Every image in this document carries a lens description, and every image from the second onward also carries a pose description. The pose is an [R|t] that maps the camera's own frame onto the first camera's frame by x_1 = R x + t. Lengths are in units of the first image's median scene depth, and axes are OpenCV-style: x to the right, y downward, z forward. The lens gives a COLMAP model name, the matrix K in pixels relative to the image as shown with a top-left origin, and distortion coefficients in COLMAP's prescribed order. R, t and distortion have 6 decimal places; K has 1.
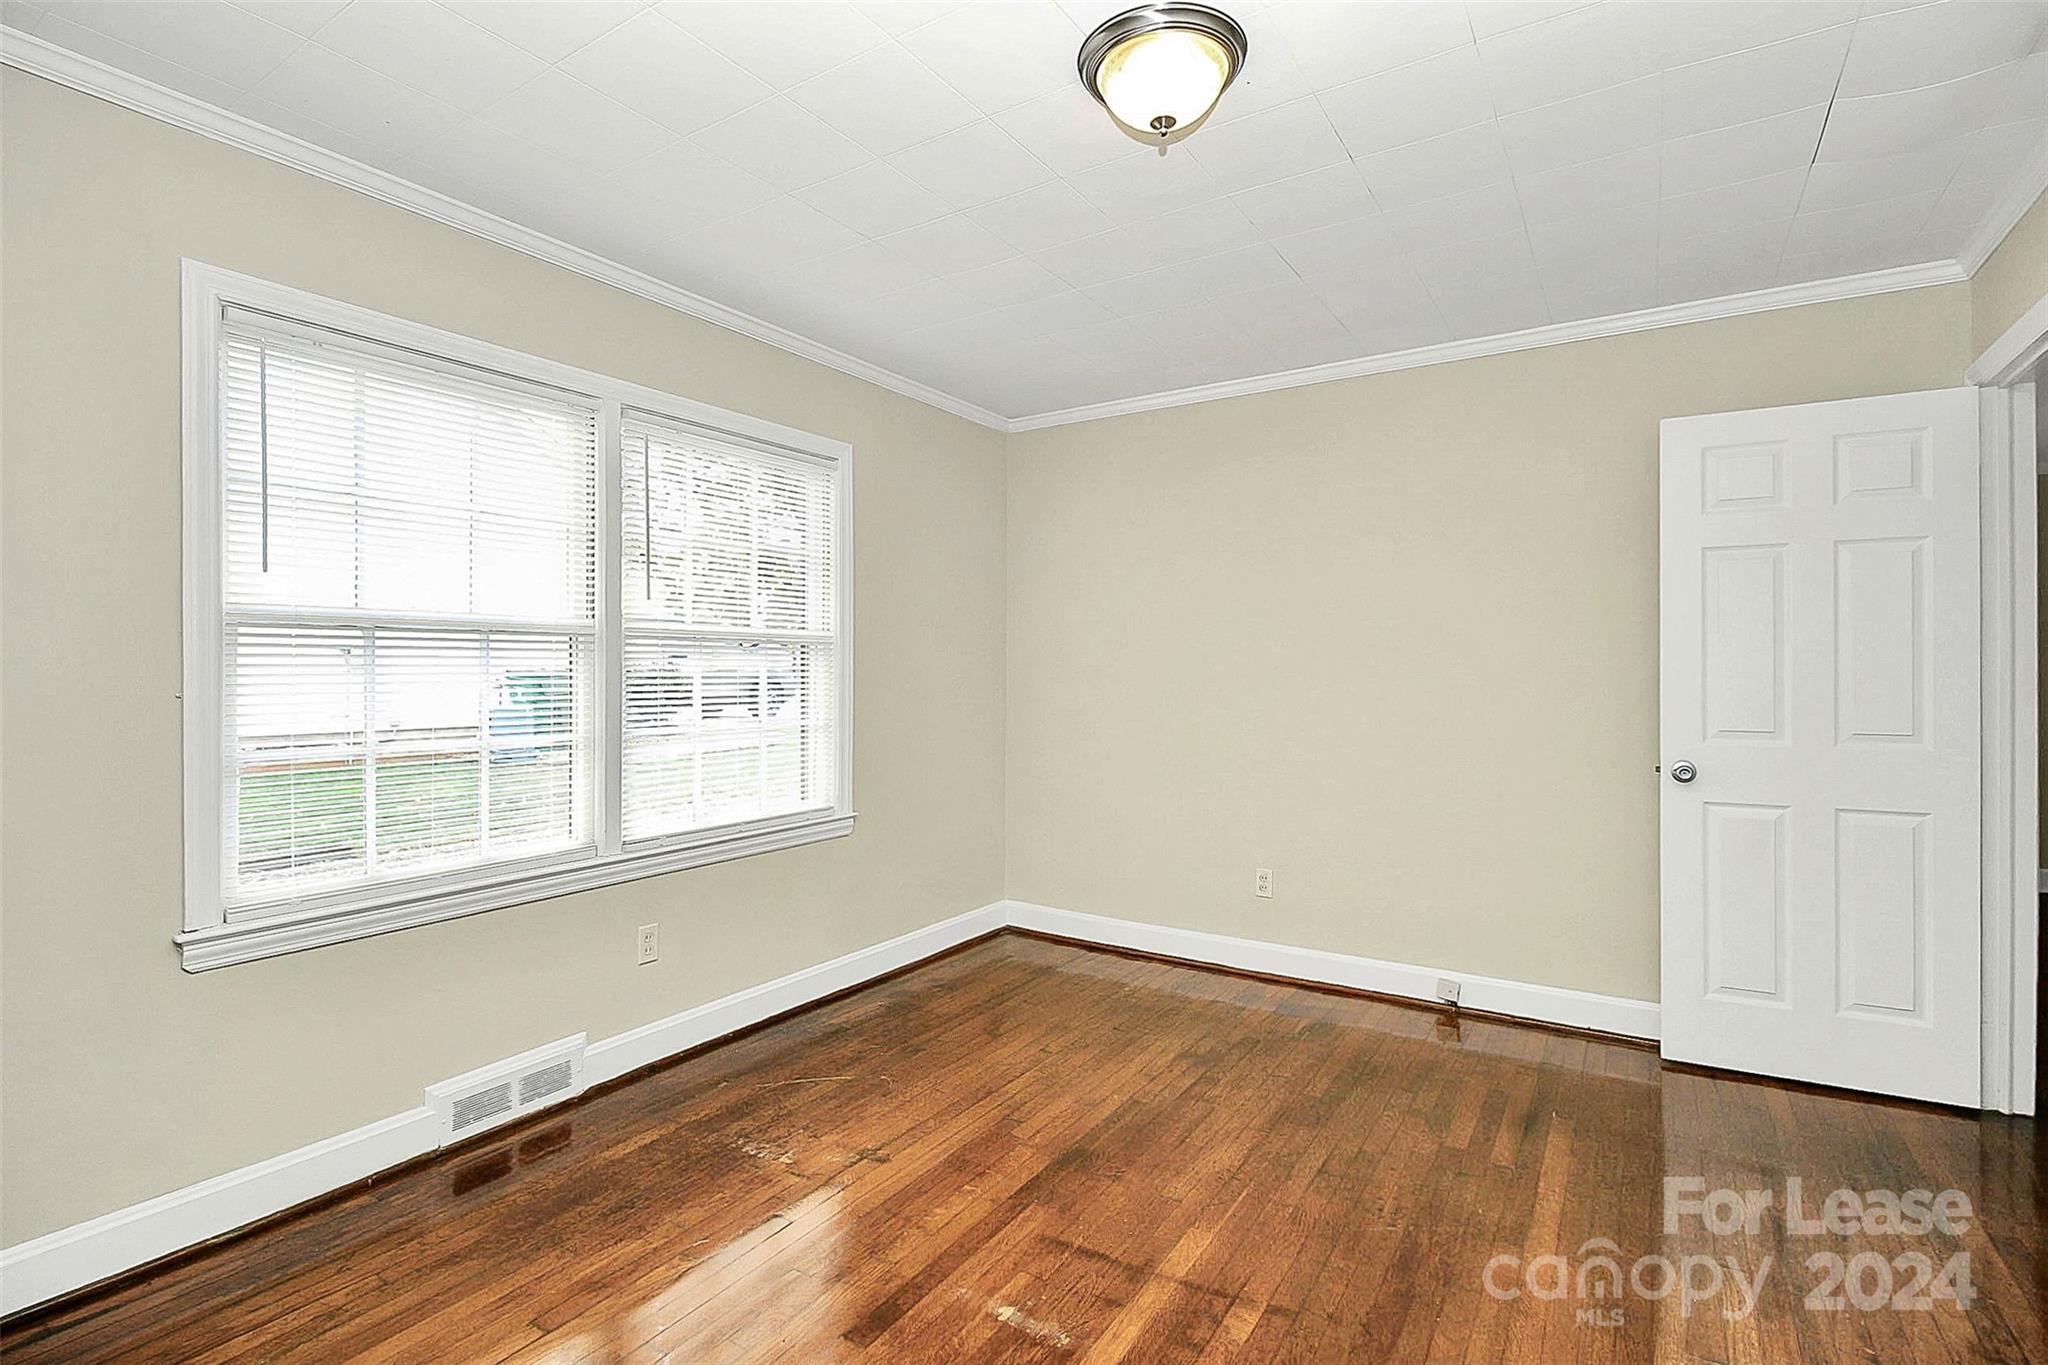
lens RADIAL K [[966.1, 0, 1020.6], [0, 966.1, 669.1], [0, 0, 1]] dist [0.003996, -0.011696]
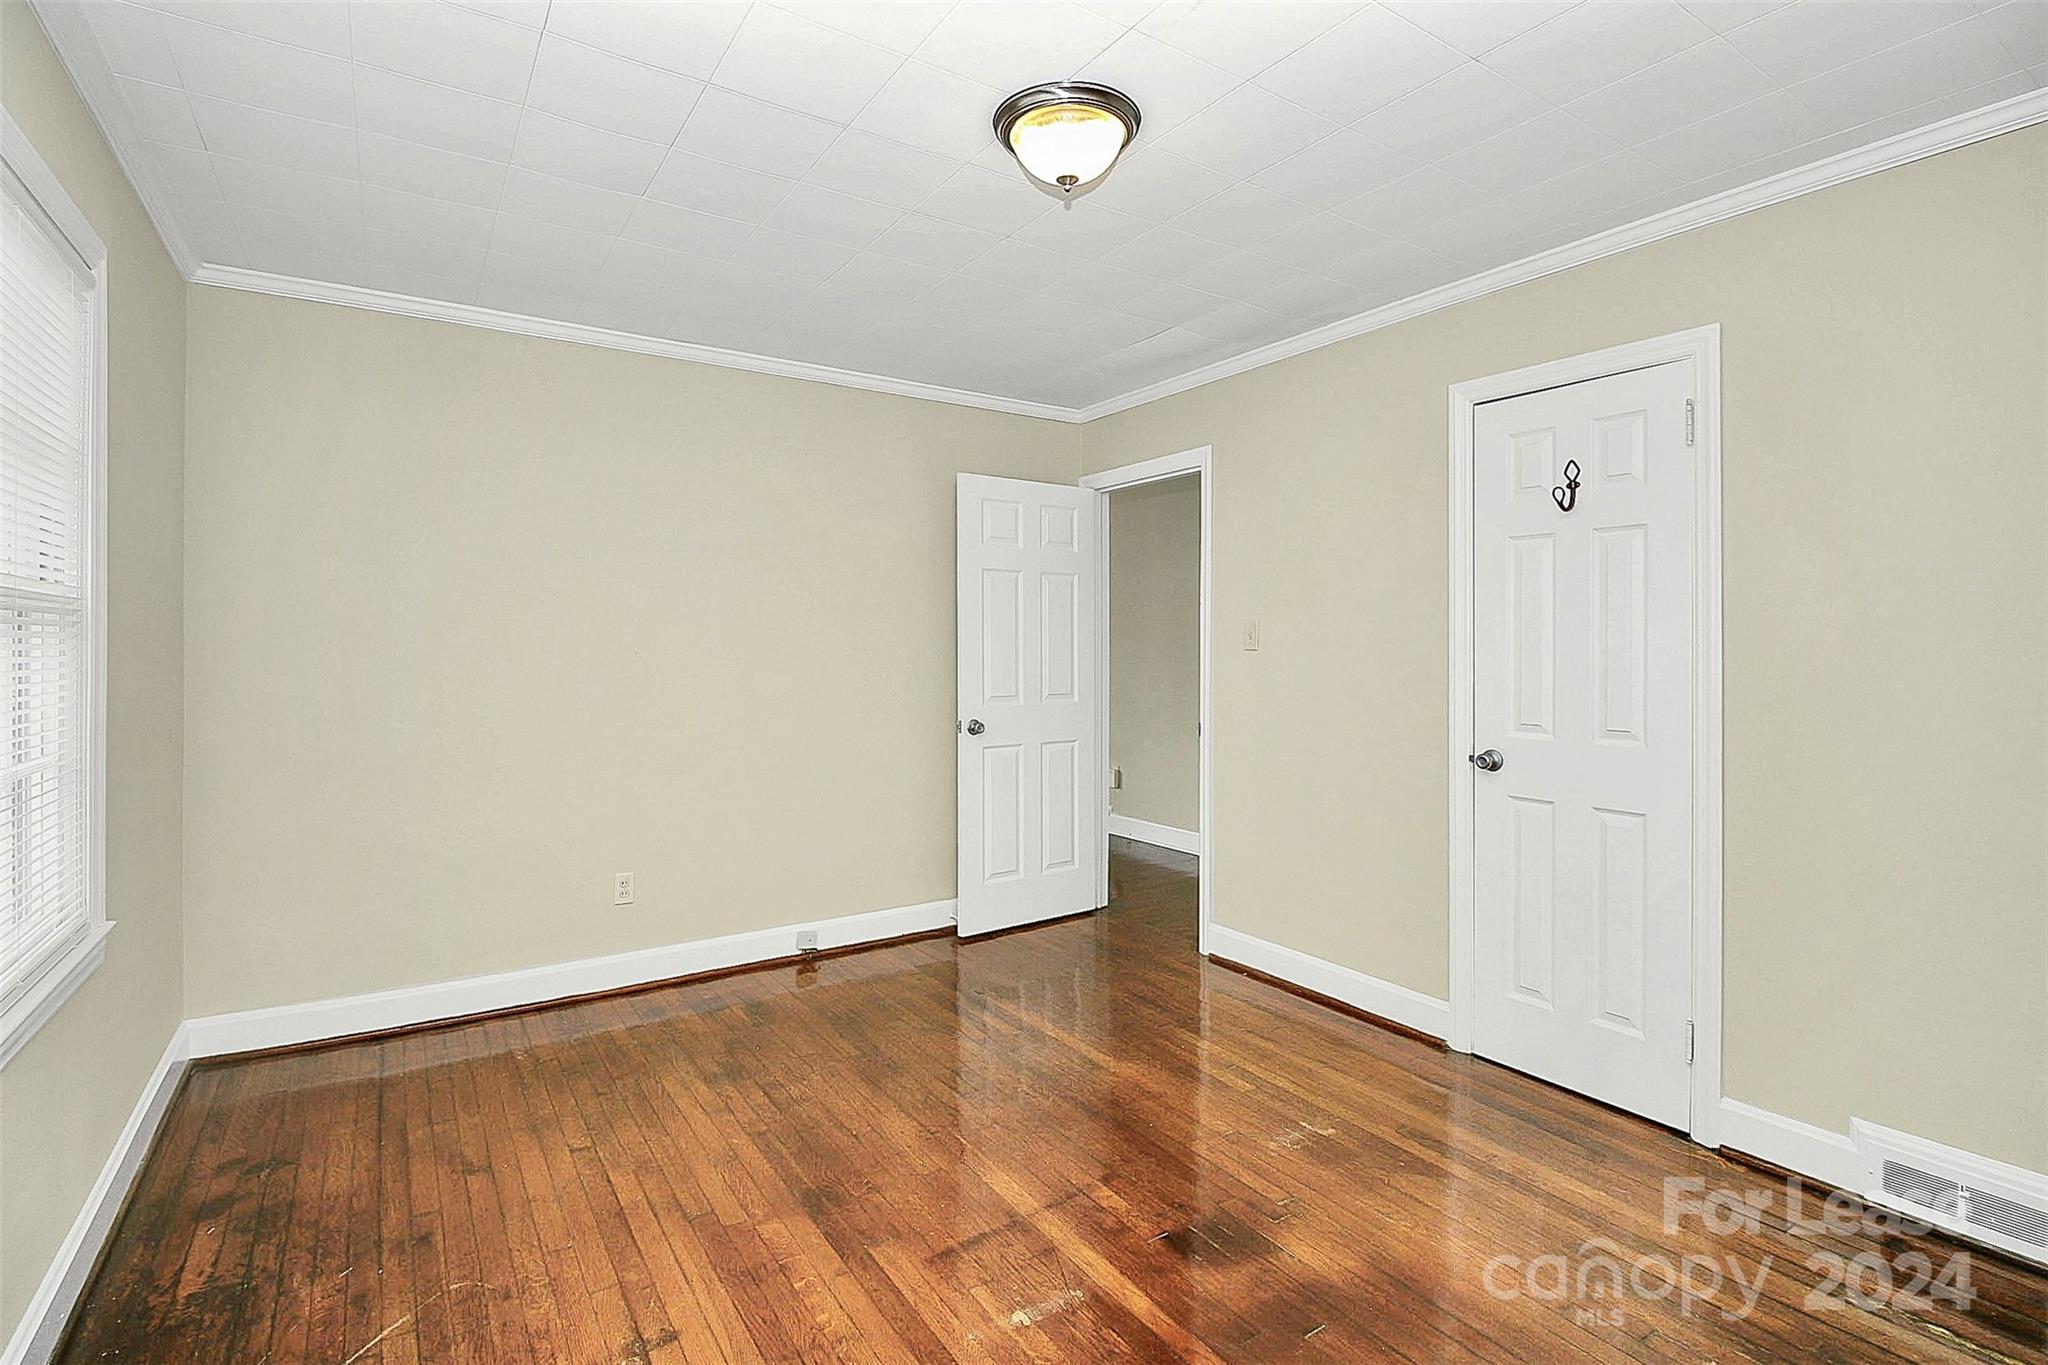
lens RADIAL K [[972.1, 0, 1021.4], [0, 972.1, 638.0], [0, 0, 1]] dist [0.019374, -0.019957]
pose [[0.397845, 0.007656, 0.917421, -0.642079], [-0.001511, 0.999969, -0.007689, -0.012752], [-0.917451, 0.001672, 0.397844, 0.414432]]
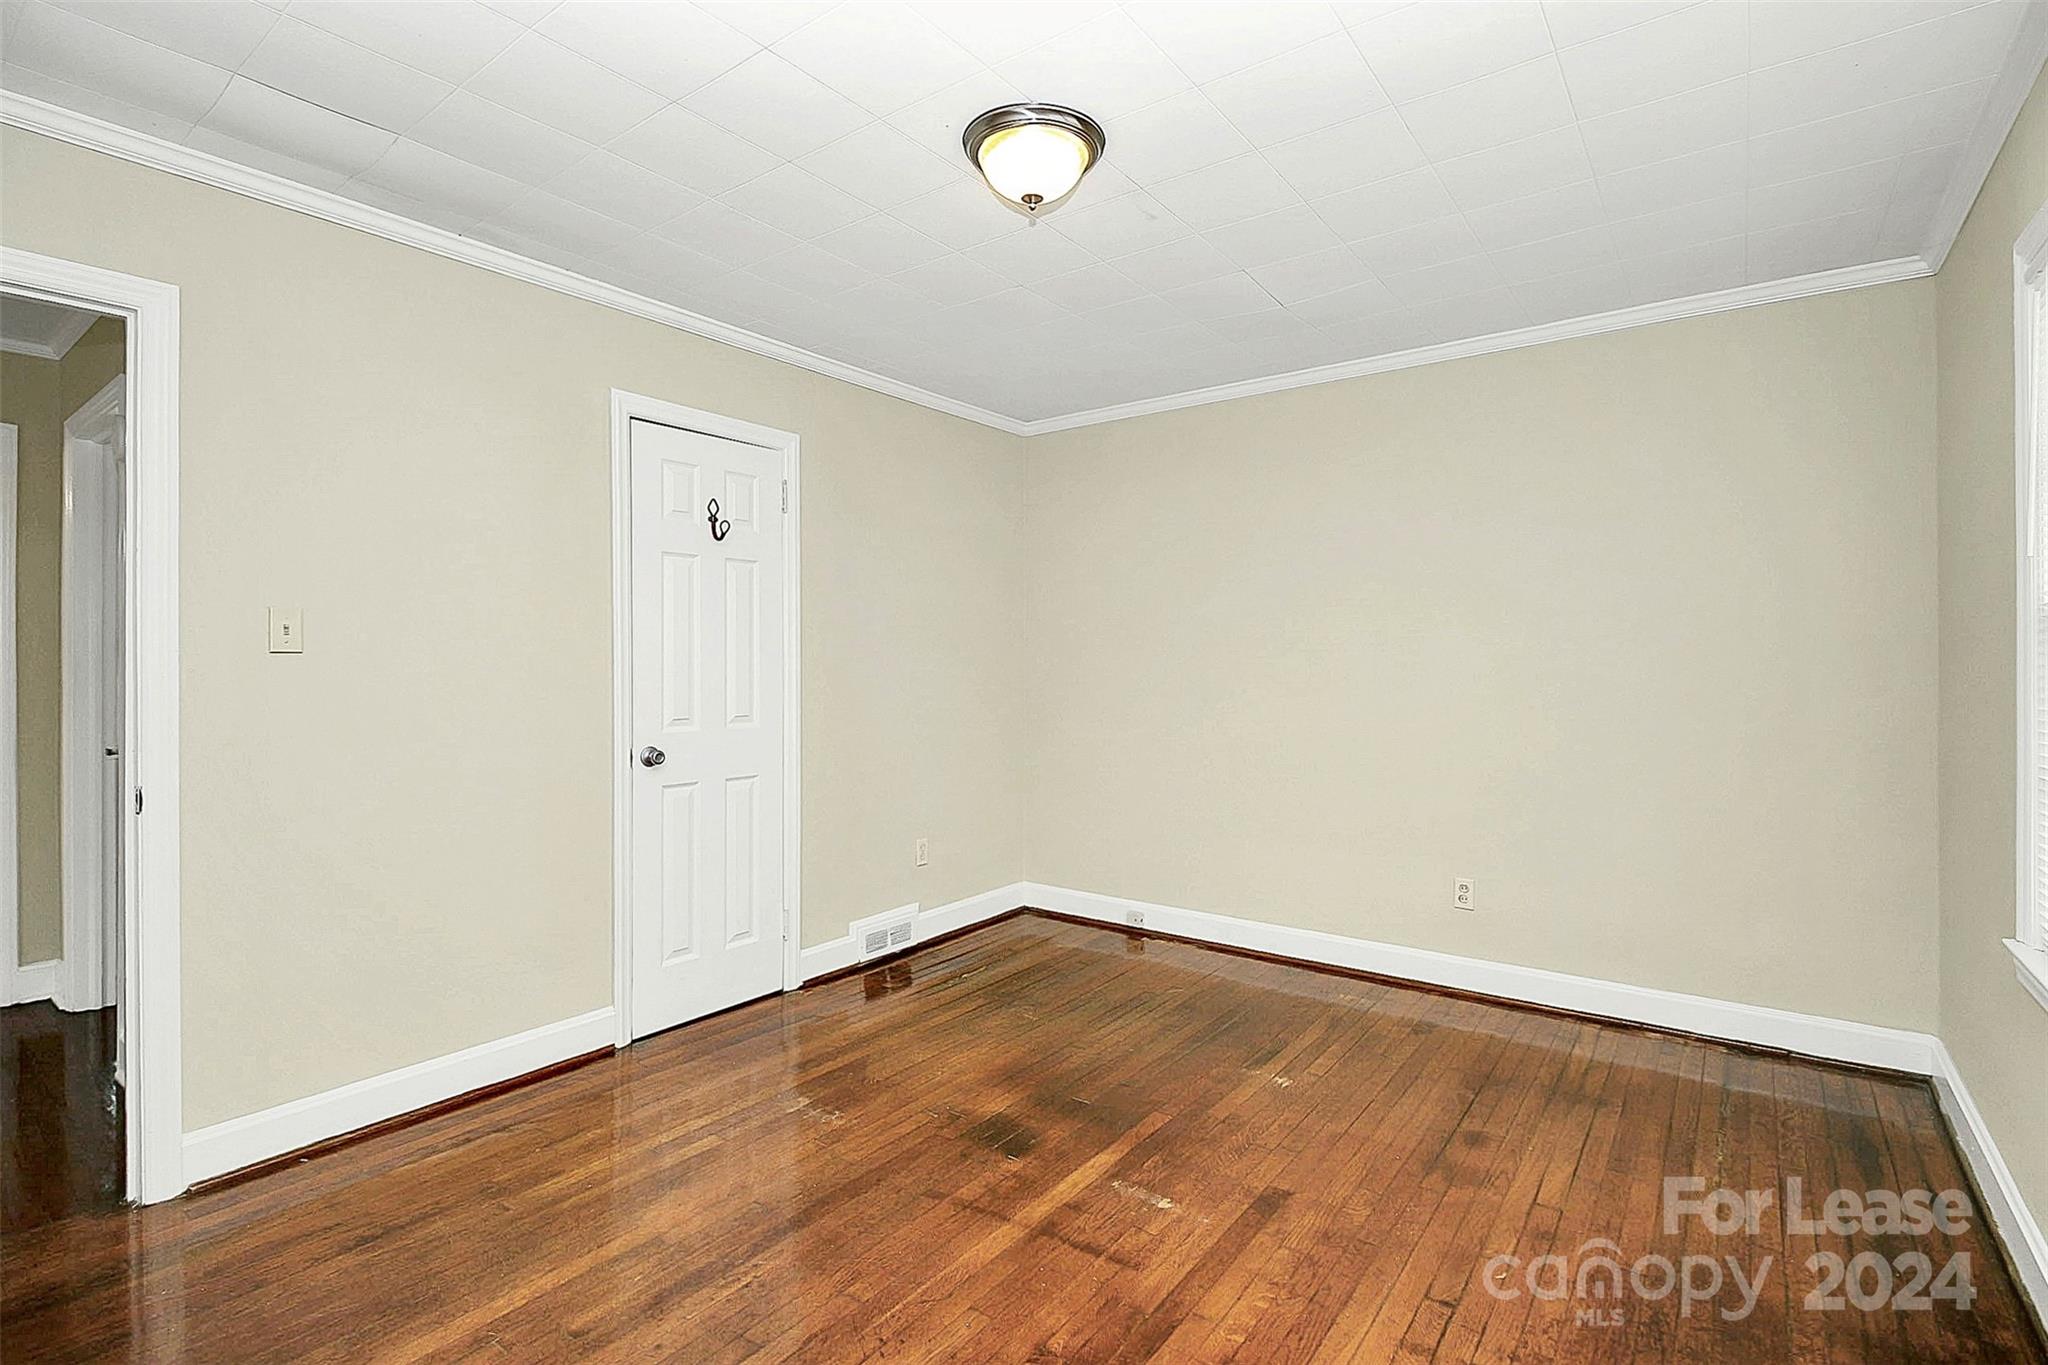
lens RADIAL K [[966.1, 0, 1020.6], [0, 966.1, 669.1], [0, 0, 1]] dist [0.003996, -0.011696]
pose [[-0.997819, -0.004095, 0.065876, 0.059446], [-0.003375, 0.999933, 0.011031, -0.005034], [-0.065917, 0.010785, -0.997767, 1.511515]]
